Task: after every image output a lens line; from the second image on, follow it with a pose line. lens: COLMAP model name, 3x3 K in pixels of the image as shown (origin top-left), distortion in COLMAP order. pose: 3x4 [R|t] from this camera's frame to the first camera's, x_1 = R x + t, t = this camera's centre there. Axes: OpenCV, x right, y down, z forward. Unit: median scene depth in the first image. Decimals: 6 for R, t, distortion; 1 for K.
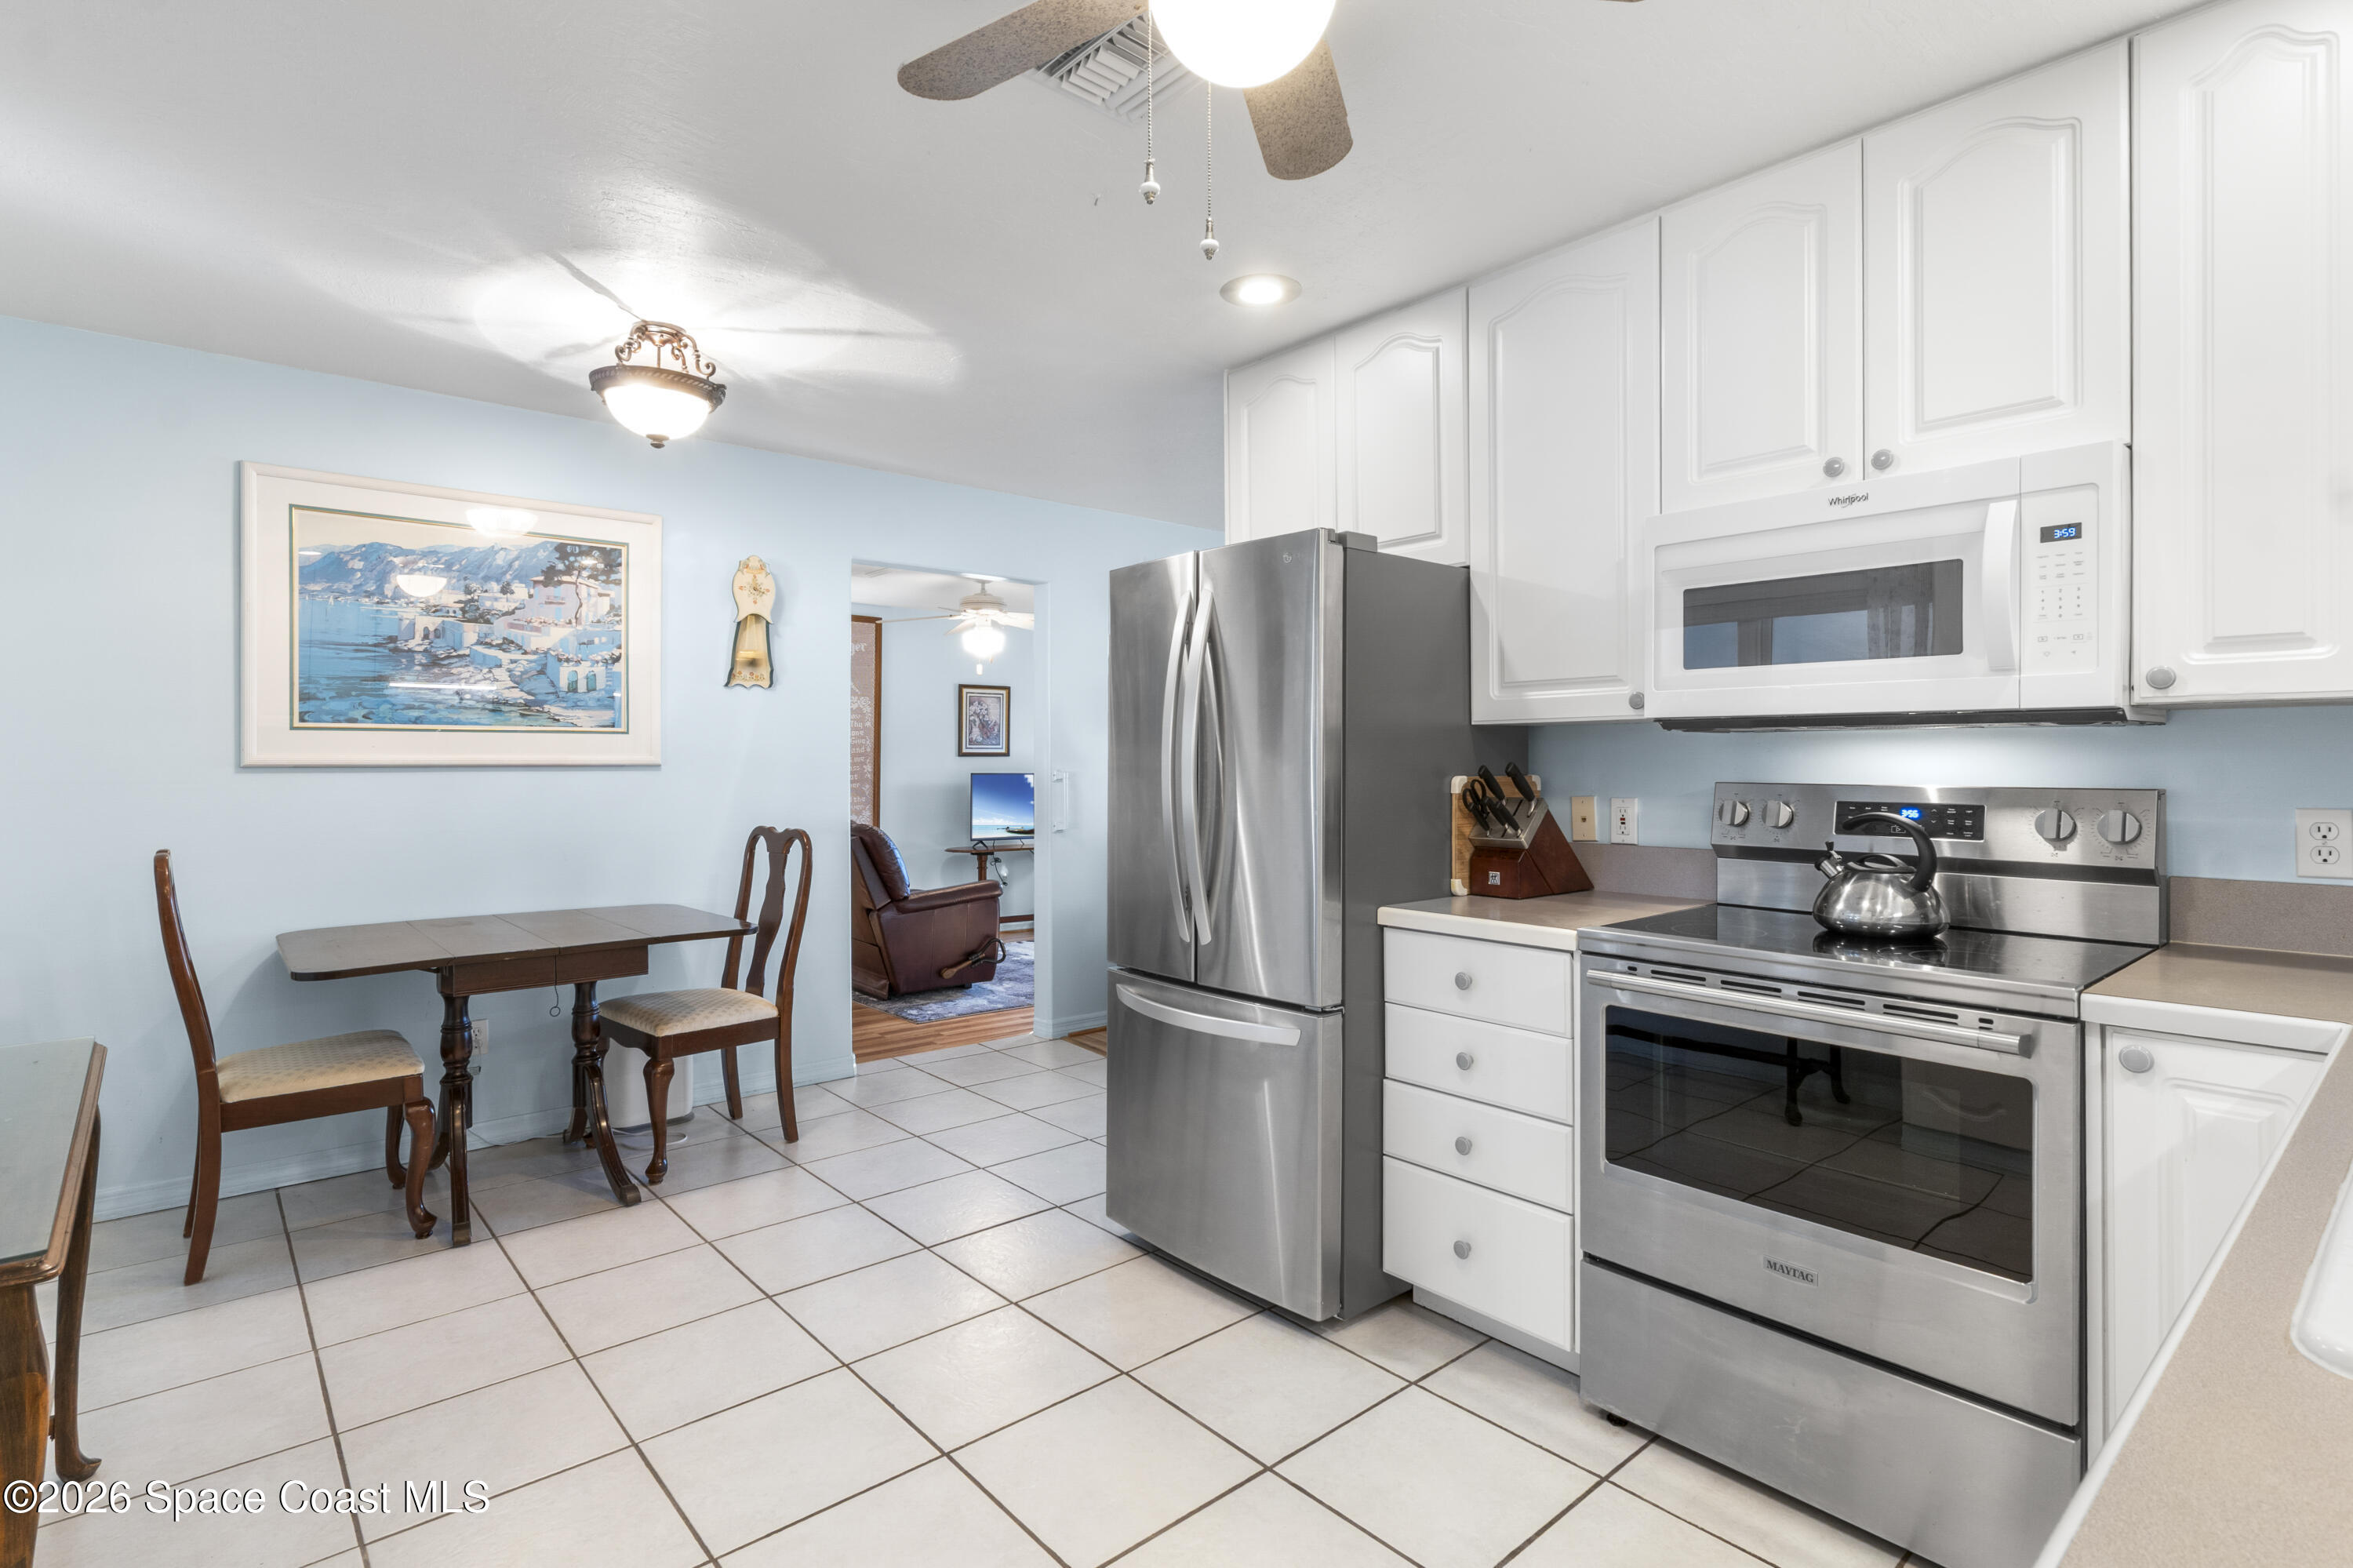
lens RADIAL K [[1141.0, 0, 1160.3], [0, 1141.0, 771.7], [0, 0, 1]] dist [-0.000991, -0.000305]
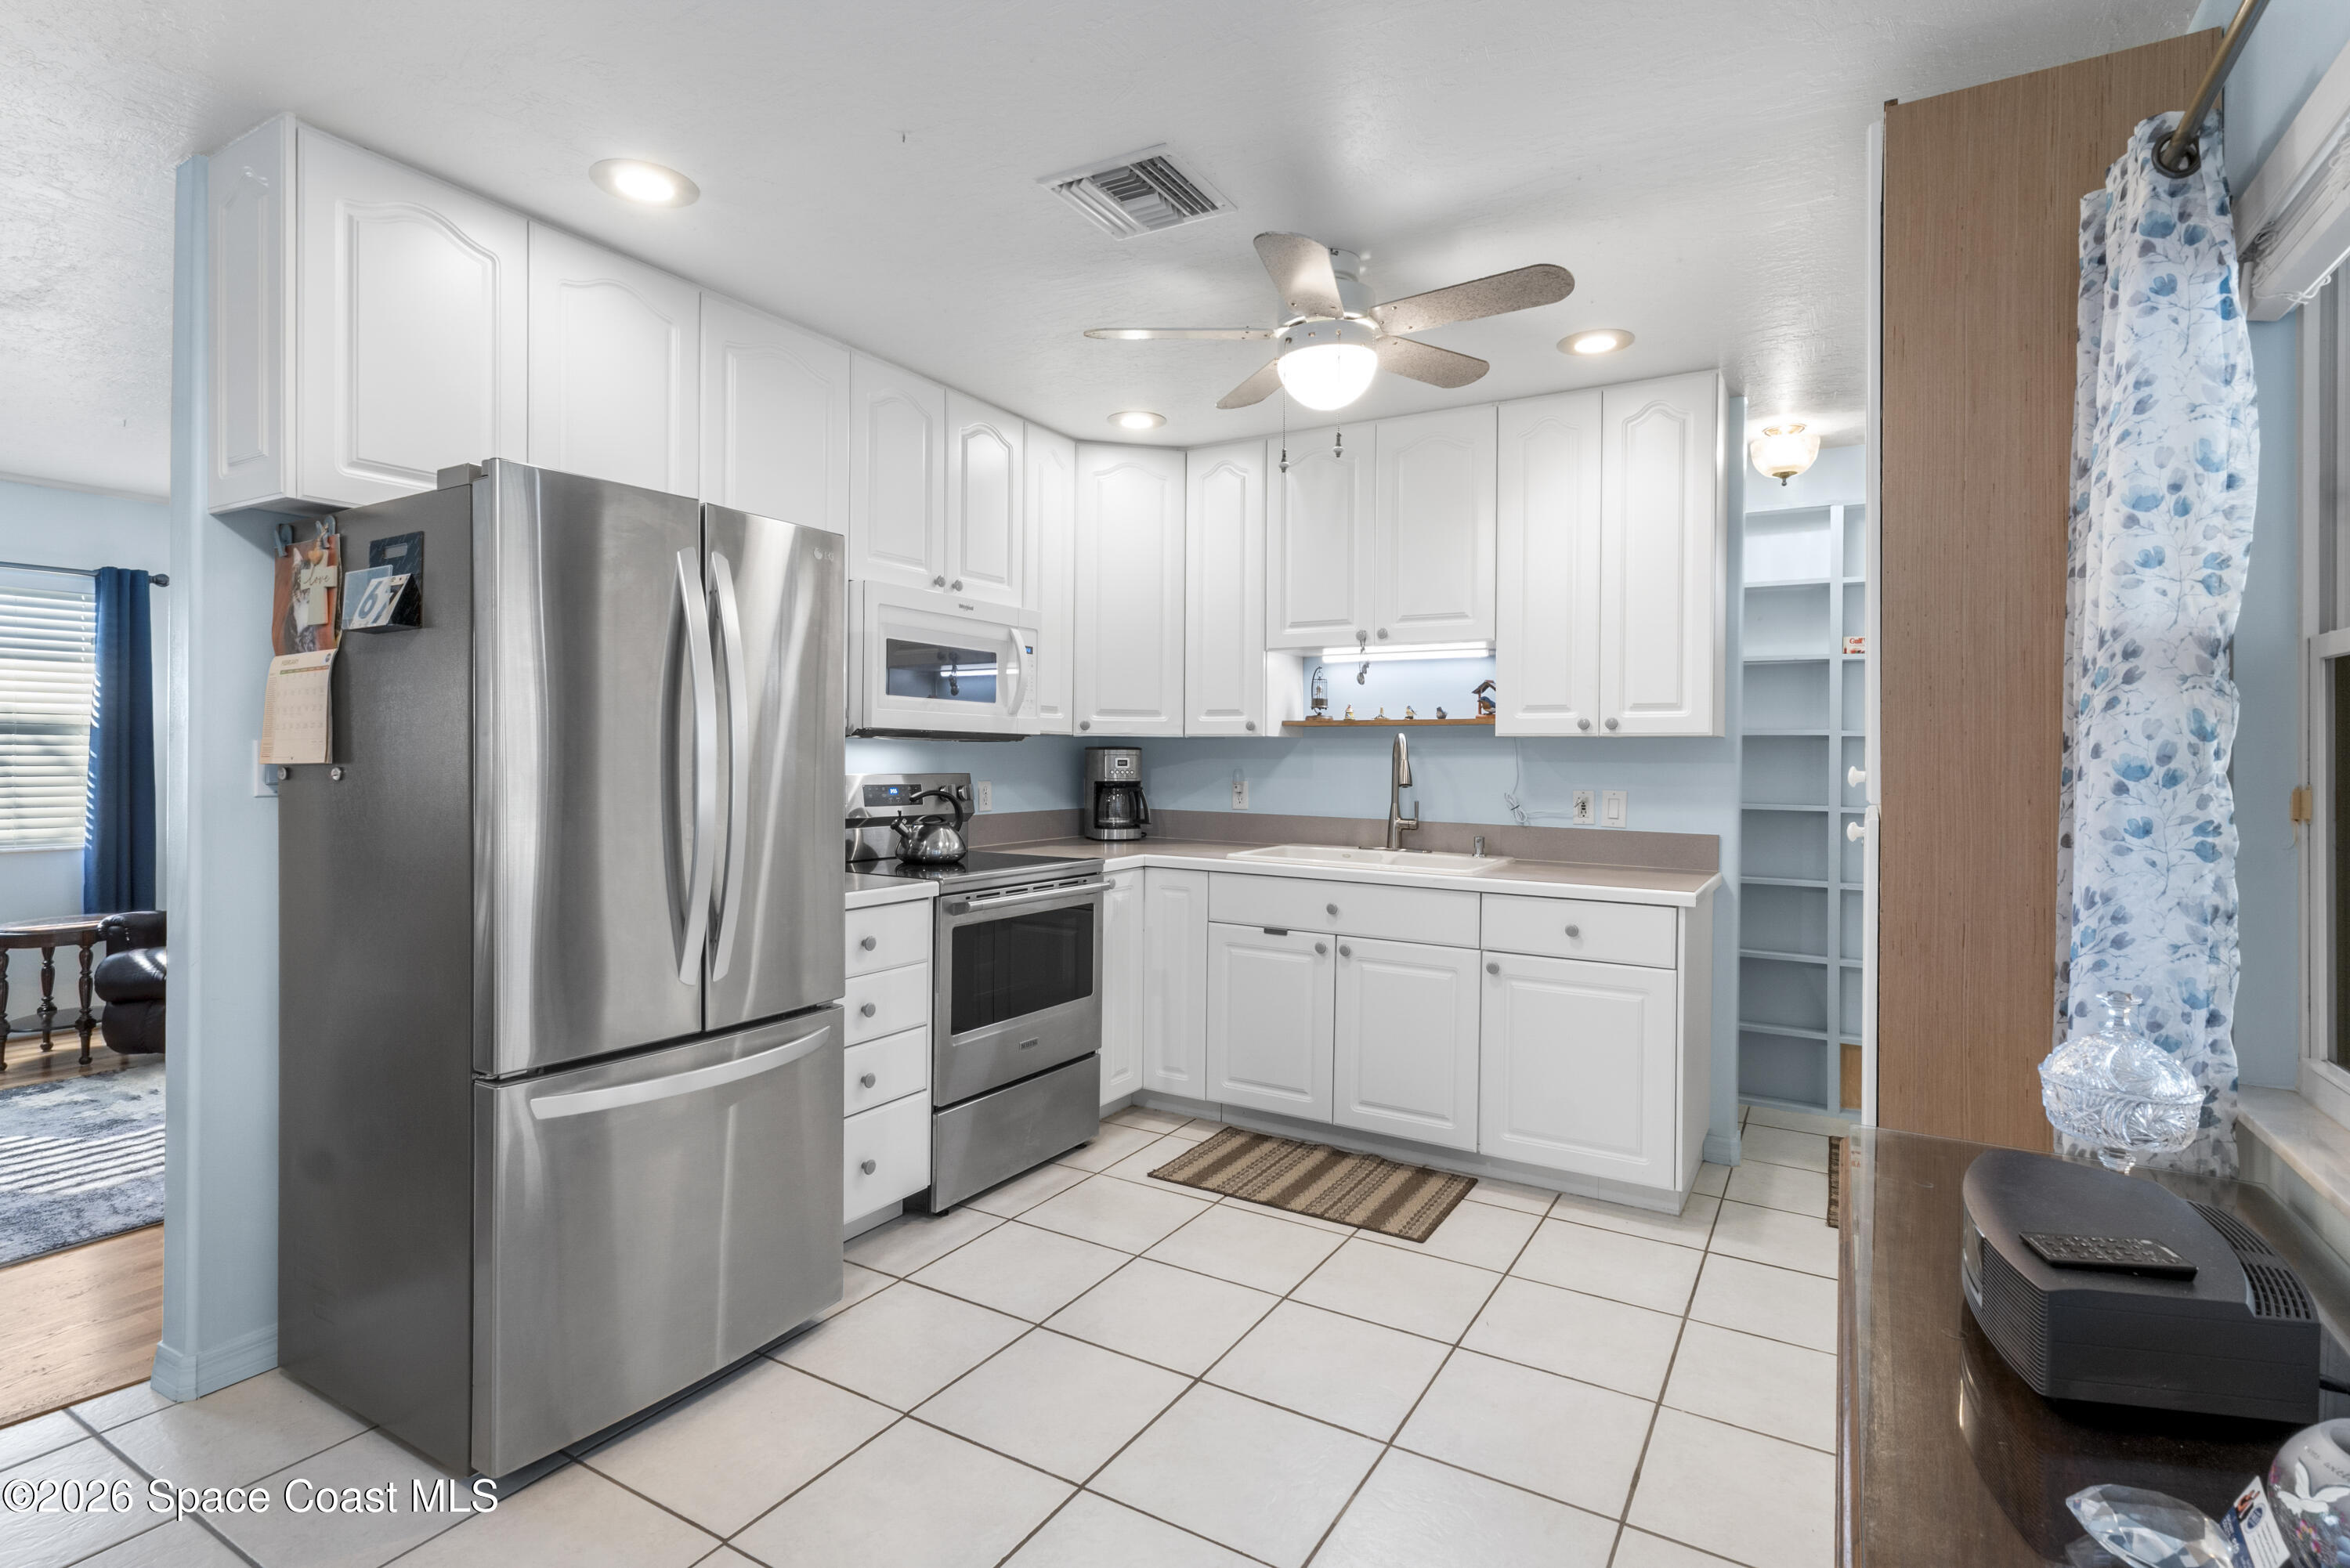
lens RADIAL K [[1139.4, 0, 1160.0], [0, 1139.4, 768.3], [0, 0, 1]] dist [-0.000991, -0.000305]
pose [[-0.314143, -0.011461, 0.949306, -1.071166], [-0.000952, 0.999930, 0.011758, -0.015411], [-0.949375, 0.002790, -0.314132, 1.208146]]
